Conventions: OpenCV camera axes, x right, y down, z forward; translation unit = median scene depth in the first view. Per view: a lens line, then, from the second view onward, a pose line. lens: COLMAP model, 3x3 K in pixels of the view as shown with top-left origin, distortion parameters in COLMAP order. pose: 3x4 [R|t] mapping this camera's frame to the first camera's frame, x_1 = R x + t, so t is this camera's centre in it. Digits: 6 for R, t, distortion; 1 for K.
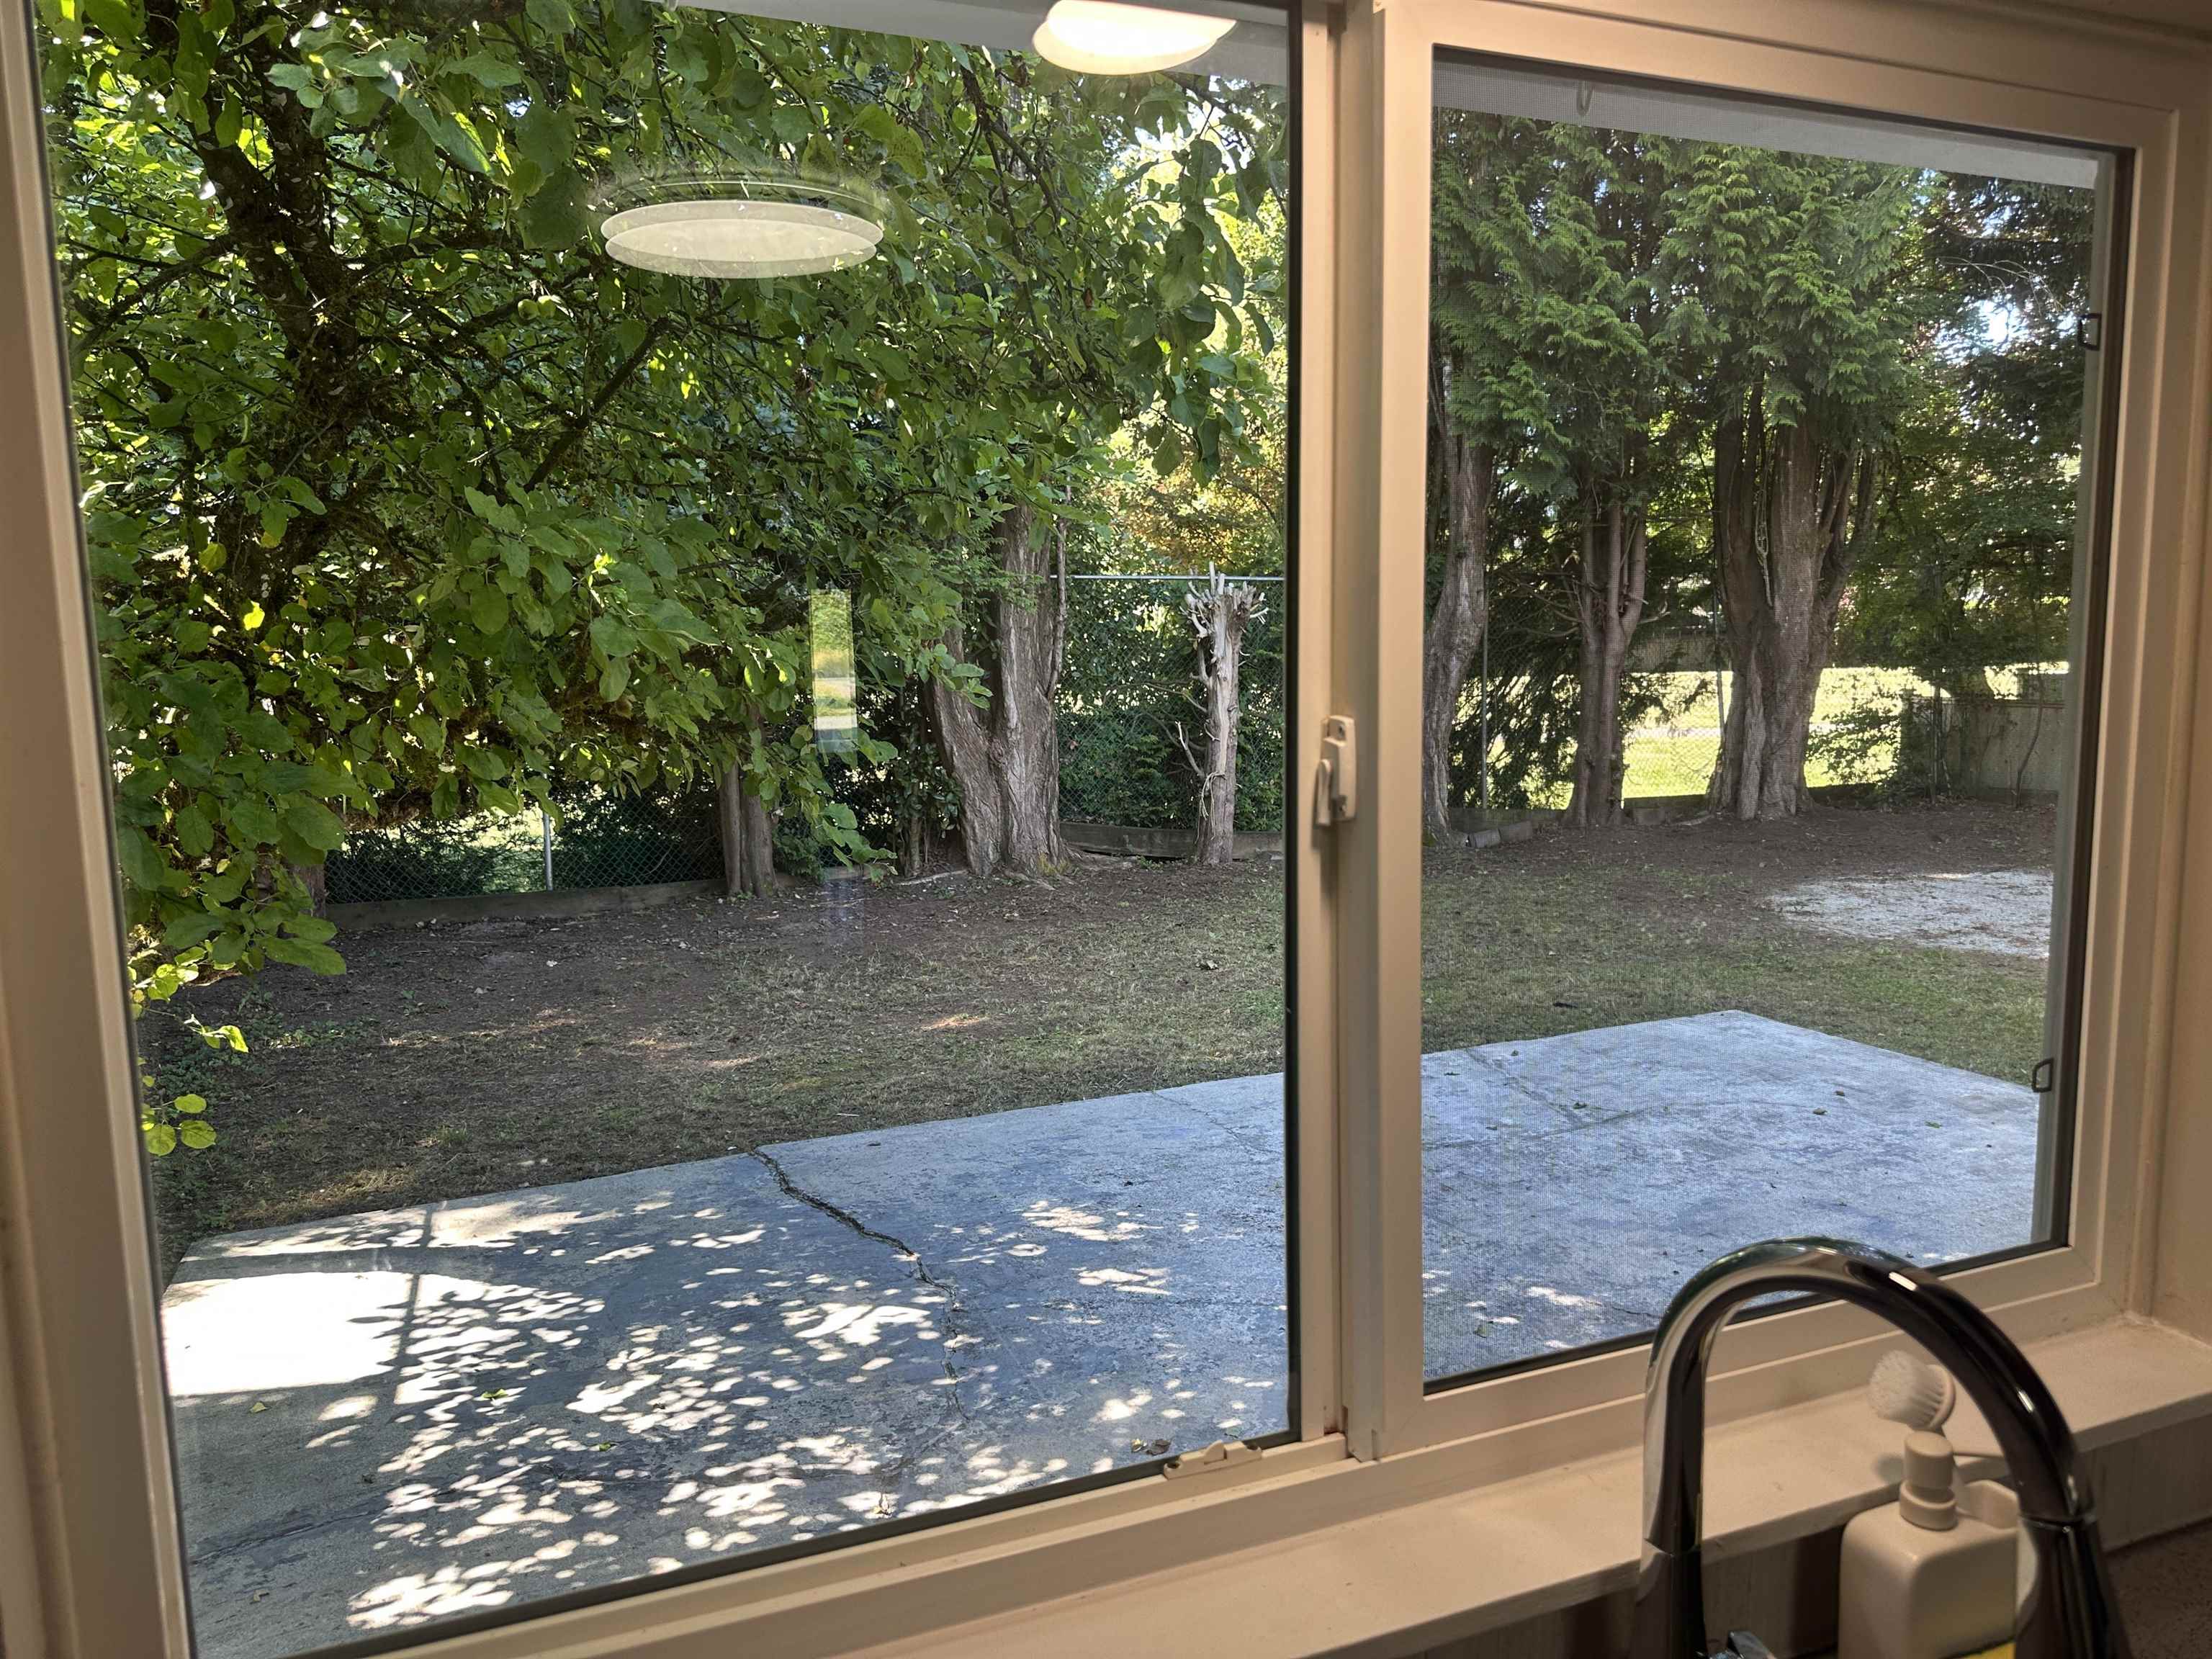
lens RADIAL K [[1610.9, 0, 1106.0], [0, 1610.9, 829.5], [0, 0, 1]] dist [0.027911, -0.002266]
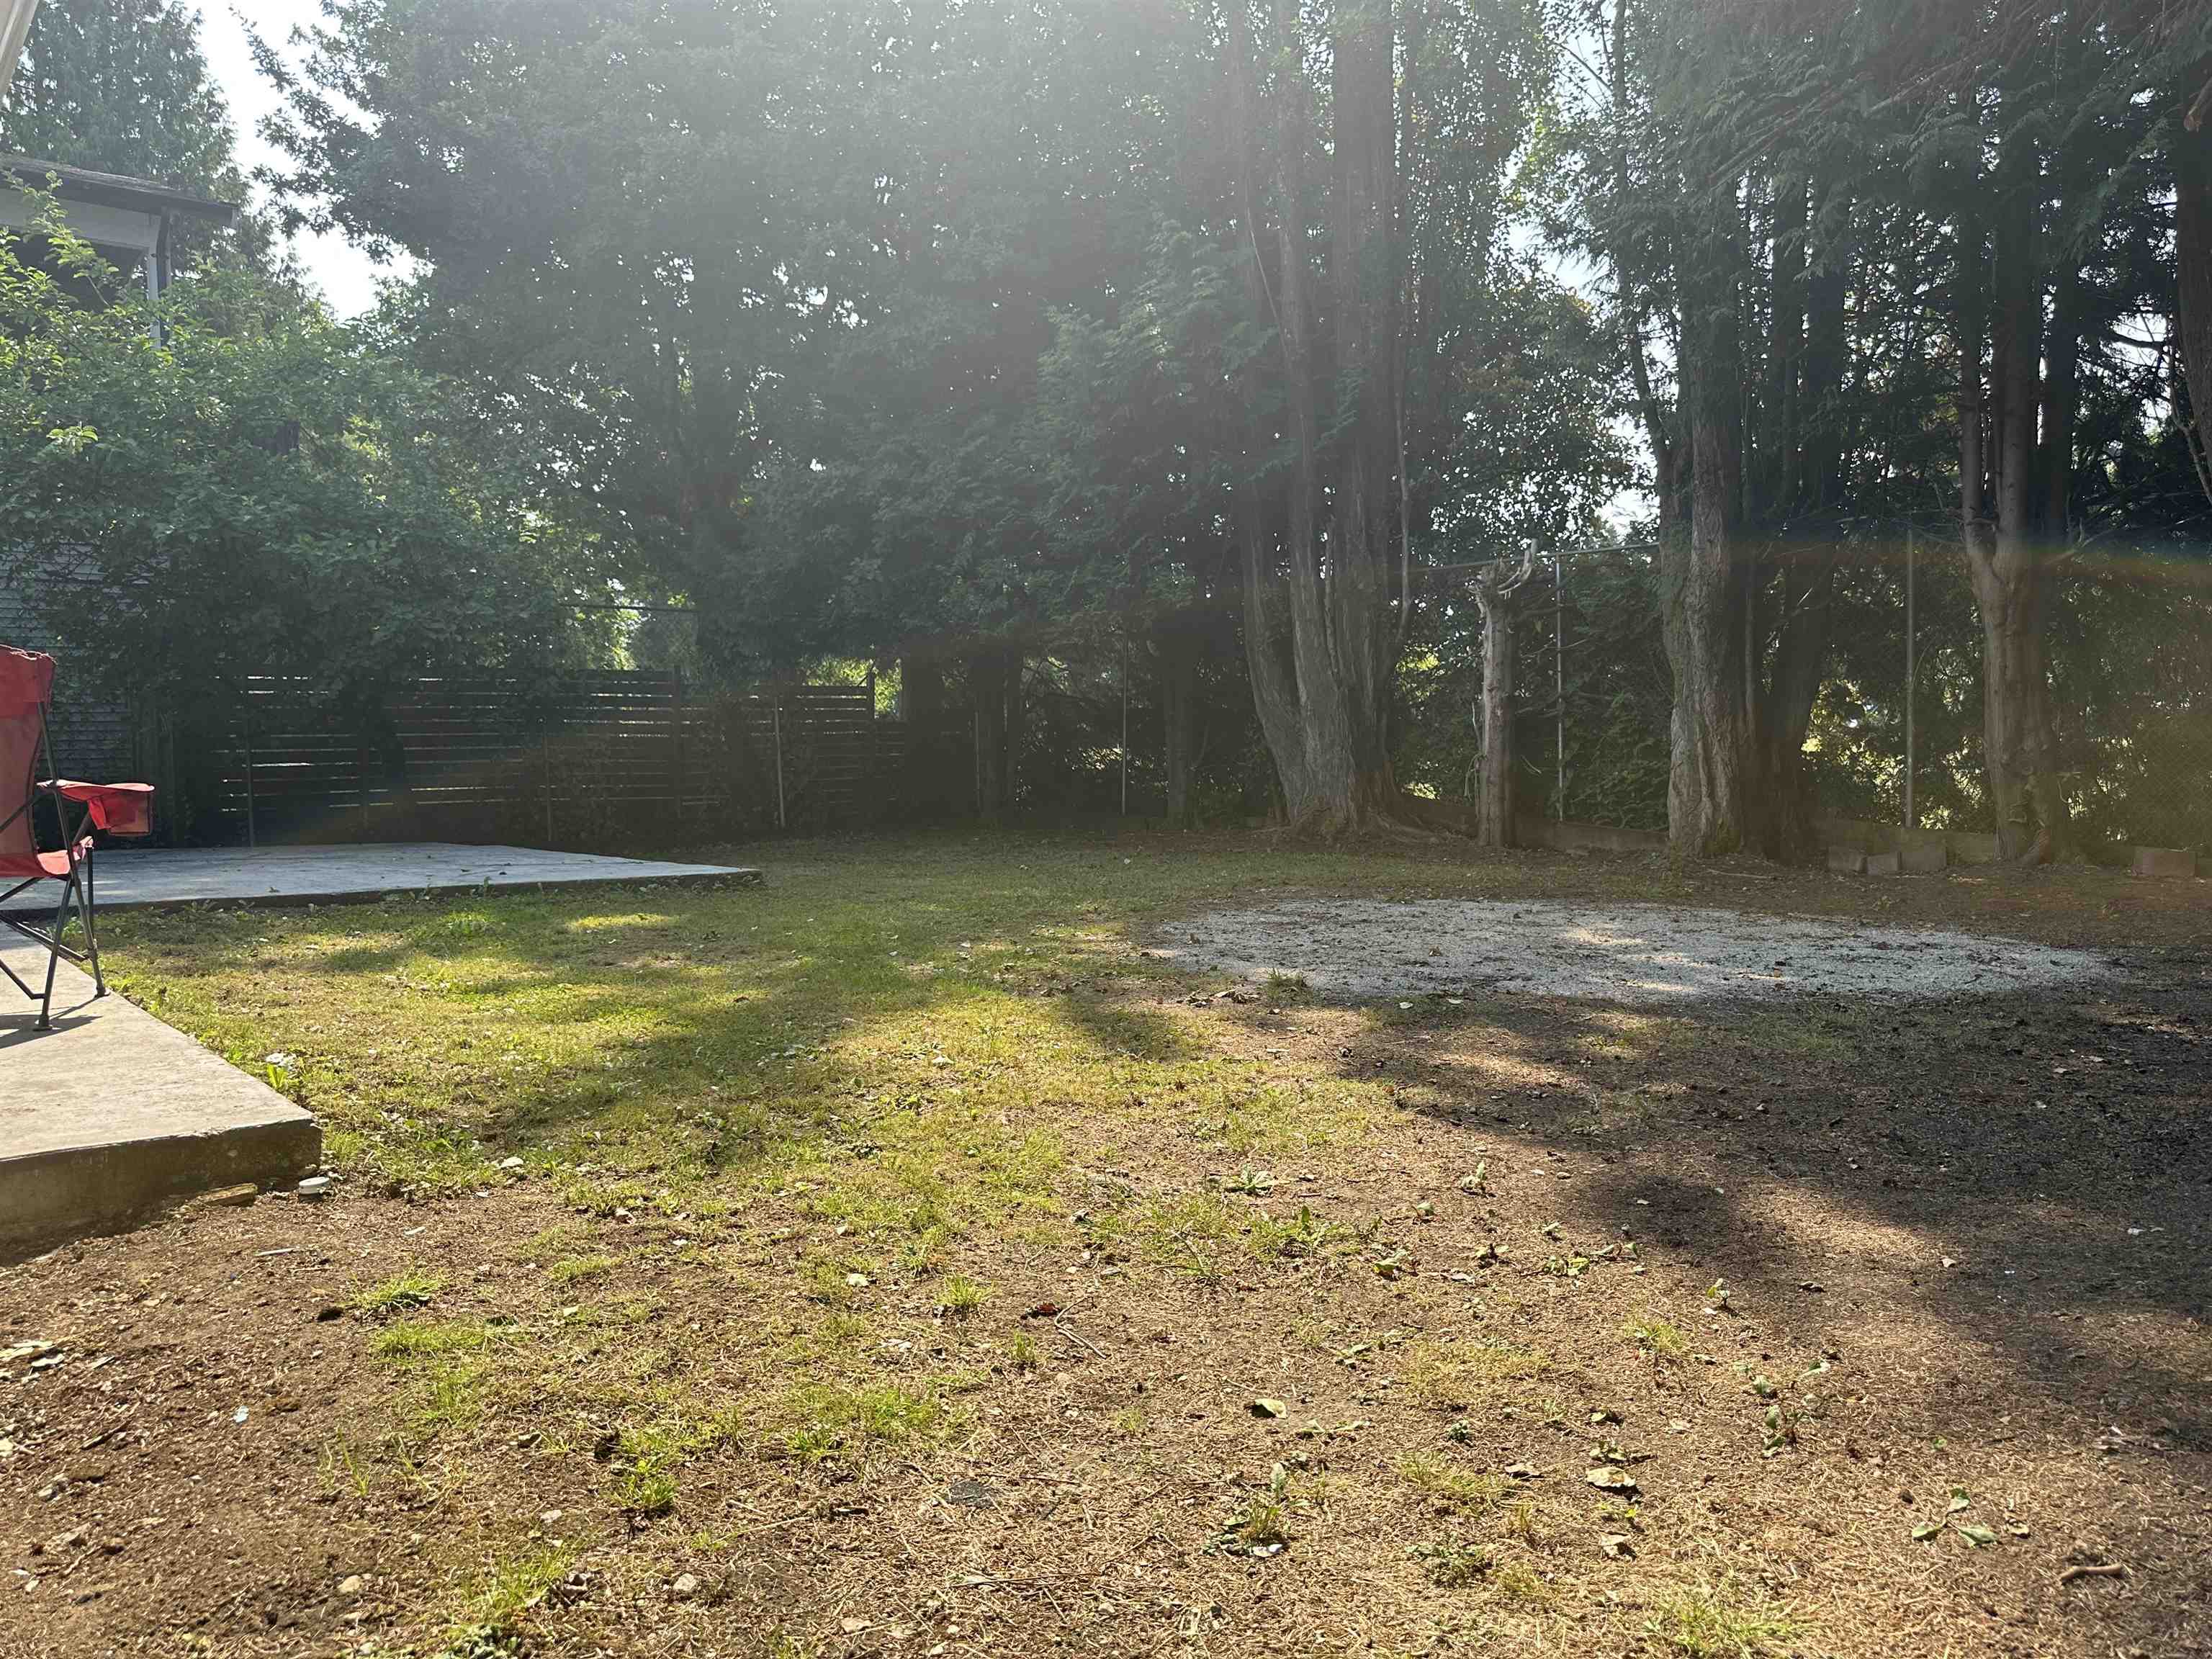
lens RADIAL K [[1610.9, 0, 1106.0], [0, 1610.9, 829.5], [0, 0, 1]] dist [0.027911, -0.002266]
pose [[0.291460, 0.062864, -0.954515, 0.954678], [-0.104590, 0.993950, 0.033525, 0.002108], [0.950848, 0.090062, 0.296271, 0.493112]]
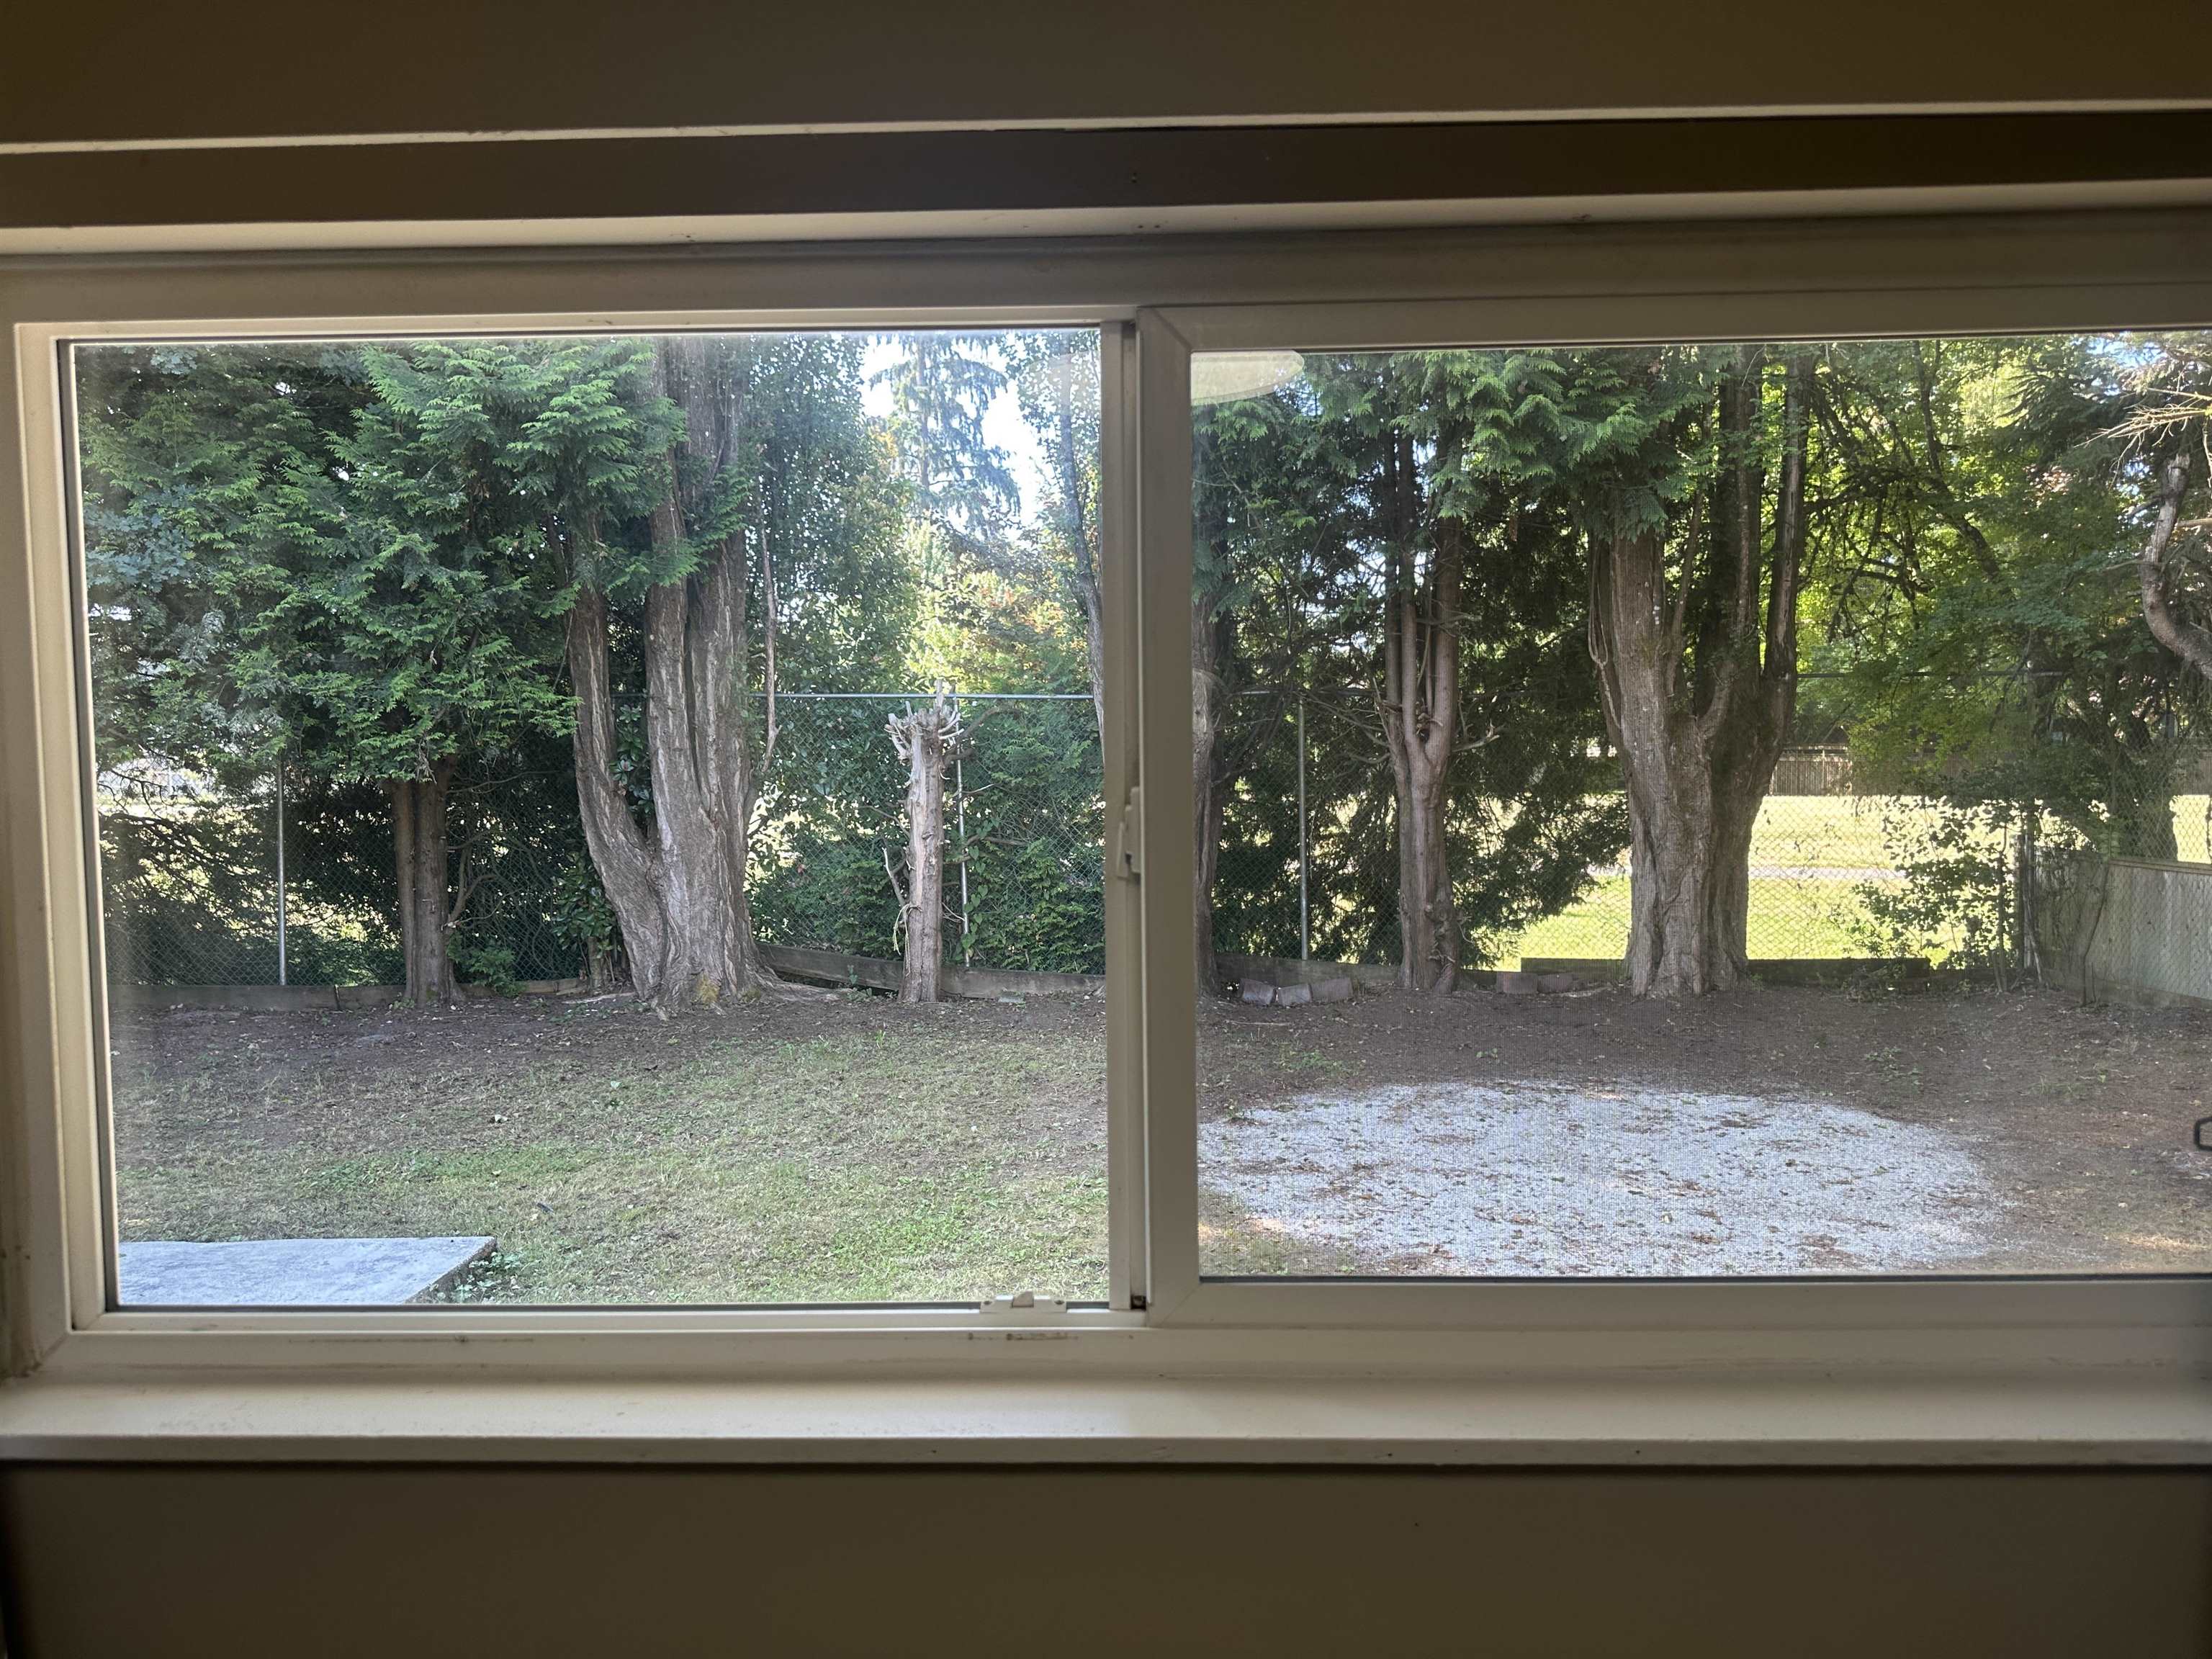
lens RADIAL K [[1610.9, 0, 1106.0], [0, 1610.9, 829.5], [0, 0, 1]] dist [0.027911, -0.002266]
pose [[0.916980, 0.033026, -0.397563, 0.541969], [-0.056631, 0.997251, -0.047776, -0.040495], [0.394893, 0.066324, 0.916330, 0.189406]]
